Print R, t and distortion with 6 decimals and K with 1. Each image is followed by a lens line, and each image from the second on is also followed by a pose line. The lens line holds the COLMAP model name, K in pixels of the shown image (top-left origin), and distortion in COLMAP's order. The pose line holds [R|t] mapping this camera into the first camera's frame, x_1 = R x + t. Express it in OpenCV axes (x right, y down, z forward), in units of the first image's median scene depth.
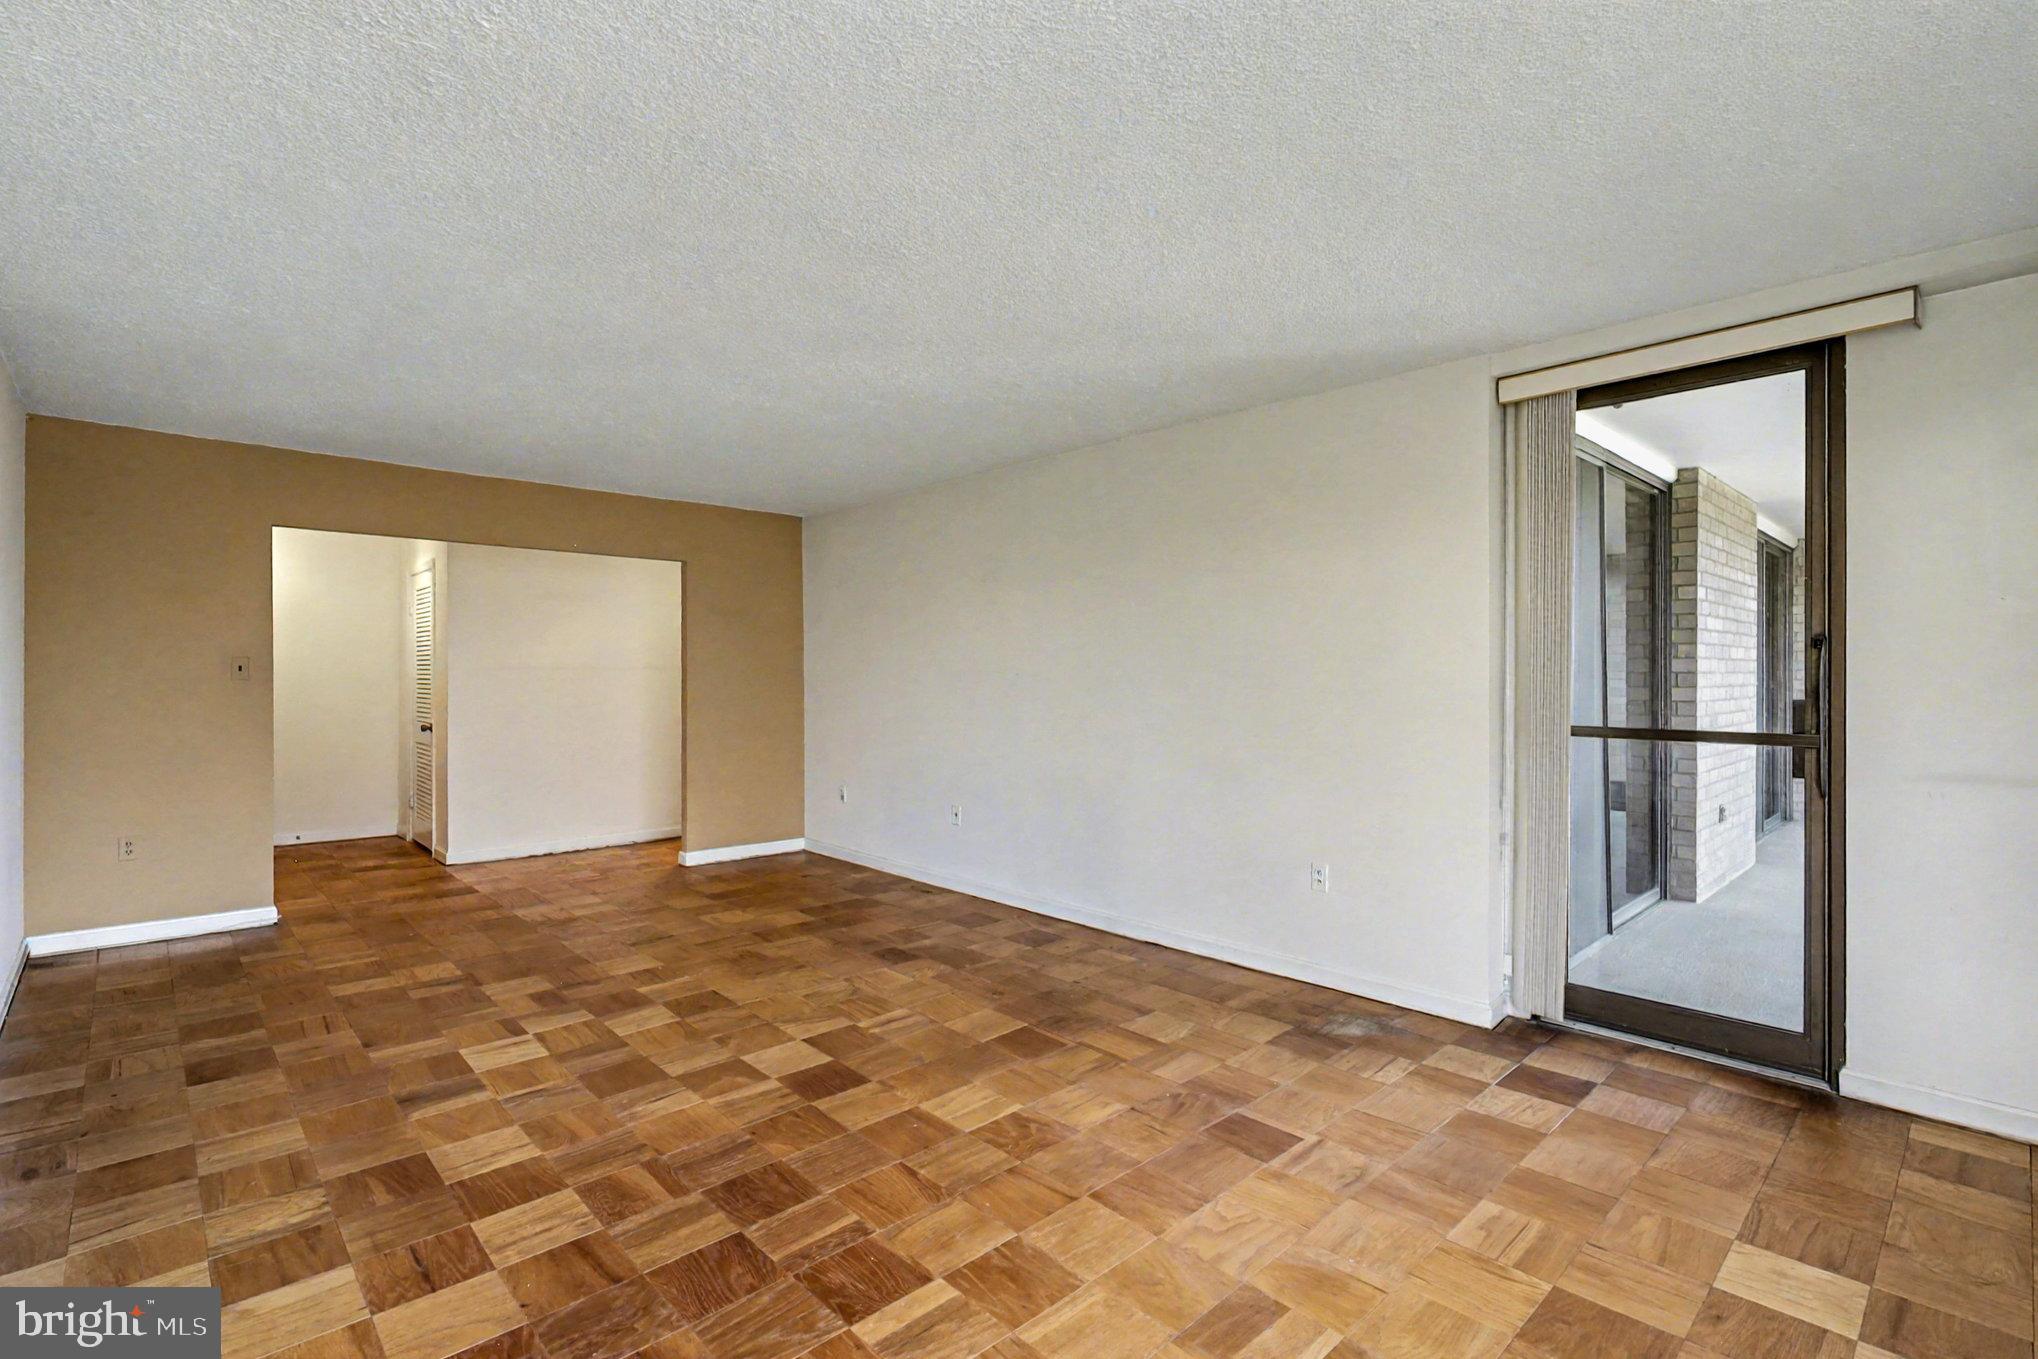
lens RADIAL K [[941.1, 0, 1019.0], [0, 941.1, 673.1], [0, 0, 1]] dist [0.000998, 0.001596]
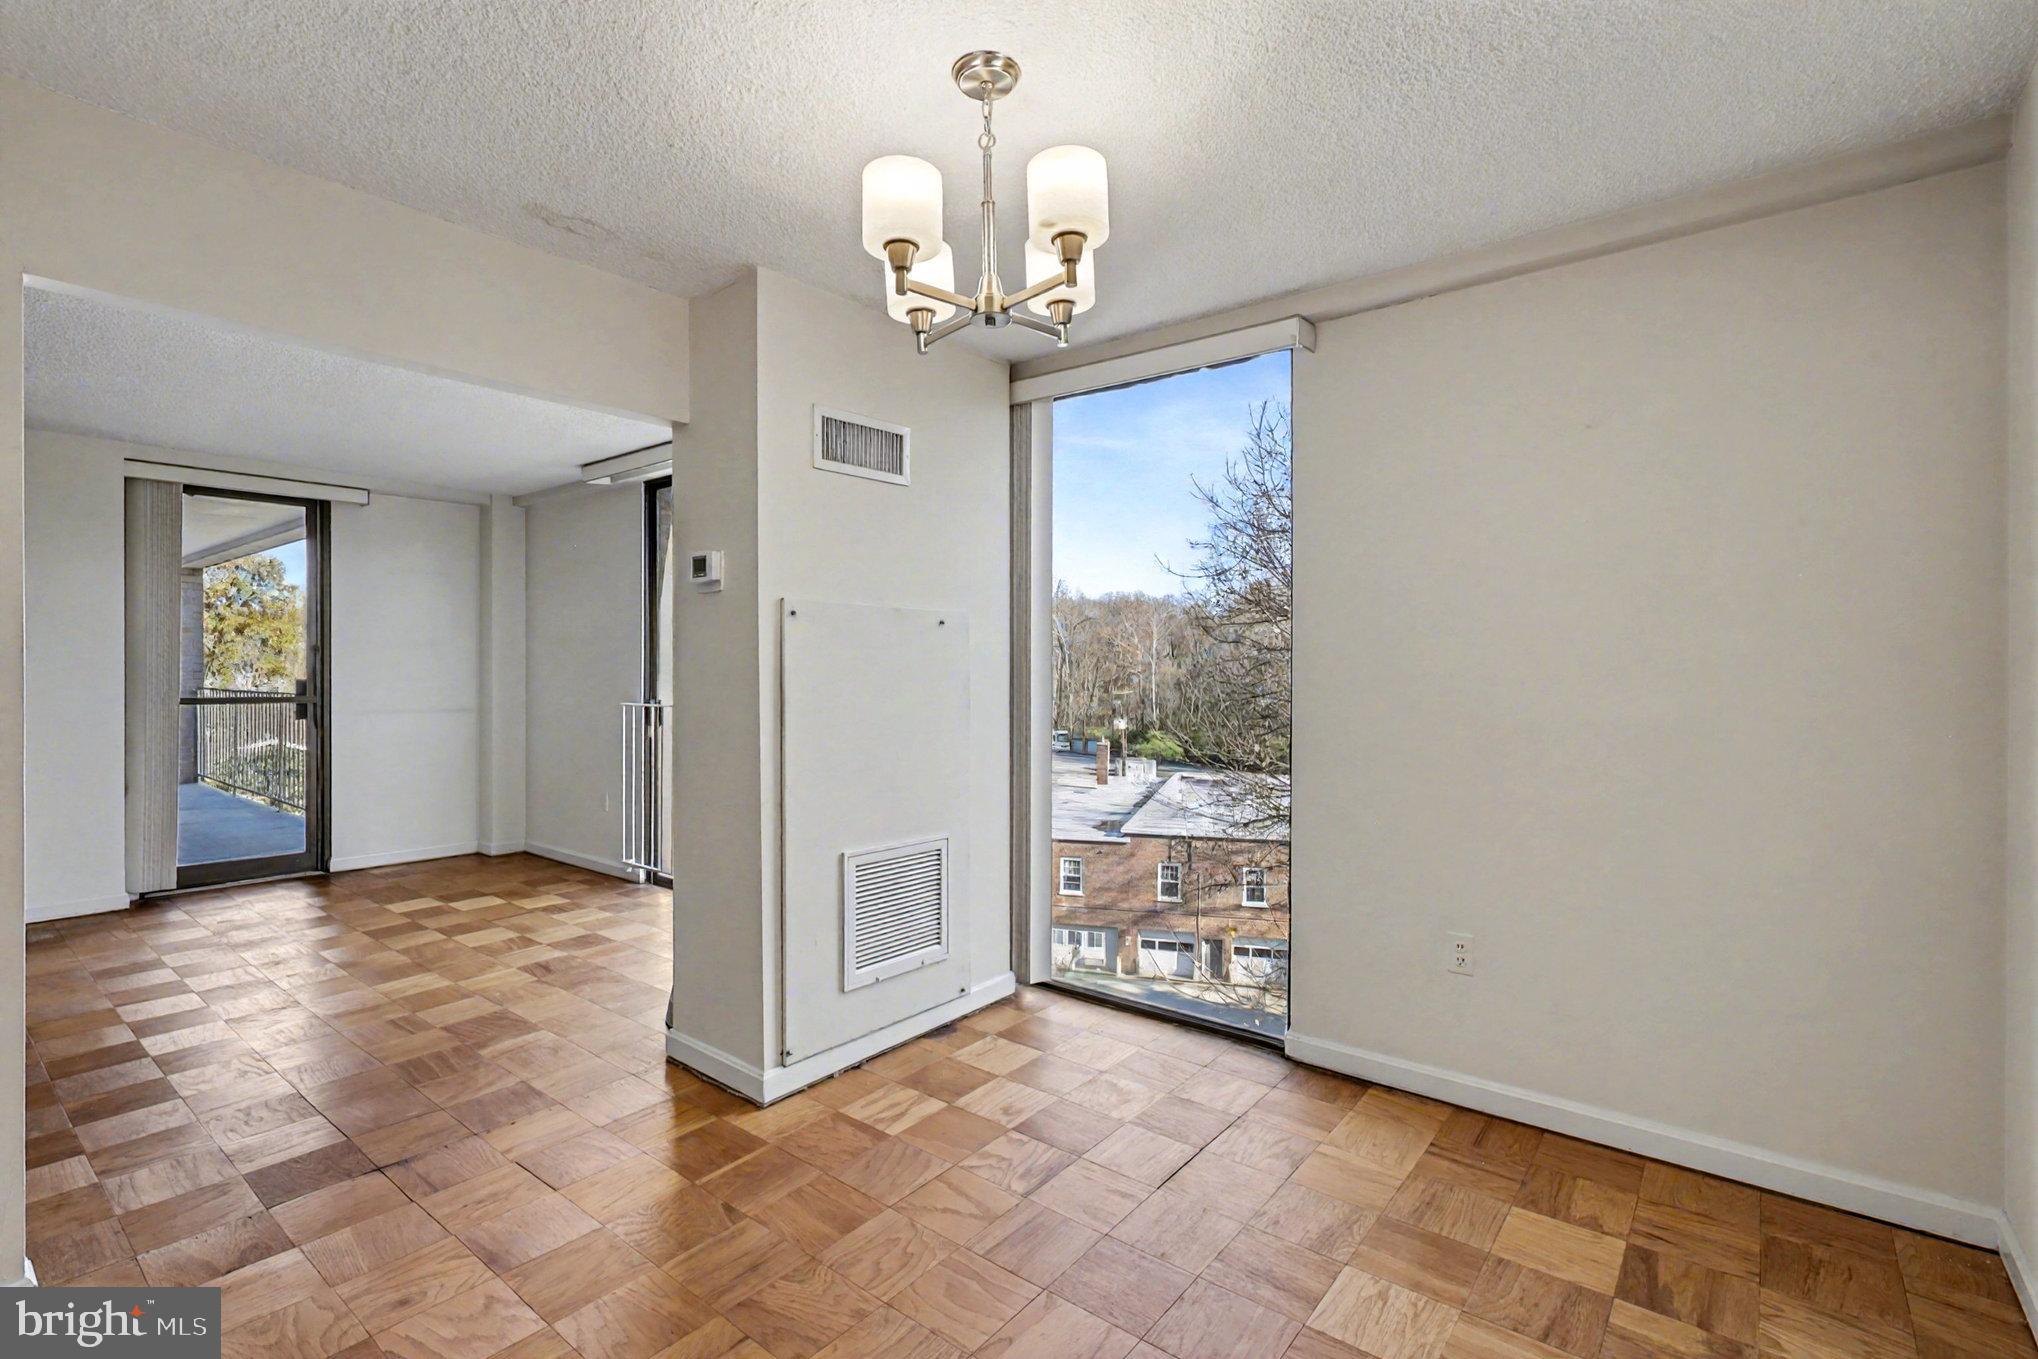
lens RADIAL K [[941.1, 0, 1019.0], [0, 941.1, 673.1], [0, 0, 1]] dist [0.000998, 0.001596]
pose [[-0.148443, -0.001152, 0.988920, -1.335873], [-0.003492, 0.999994, 0.000640, 0.010594], [-0.988915, -0.003358, -0.148446, -0.166352]]
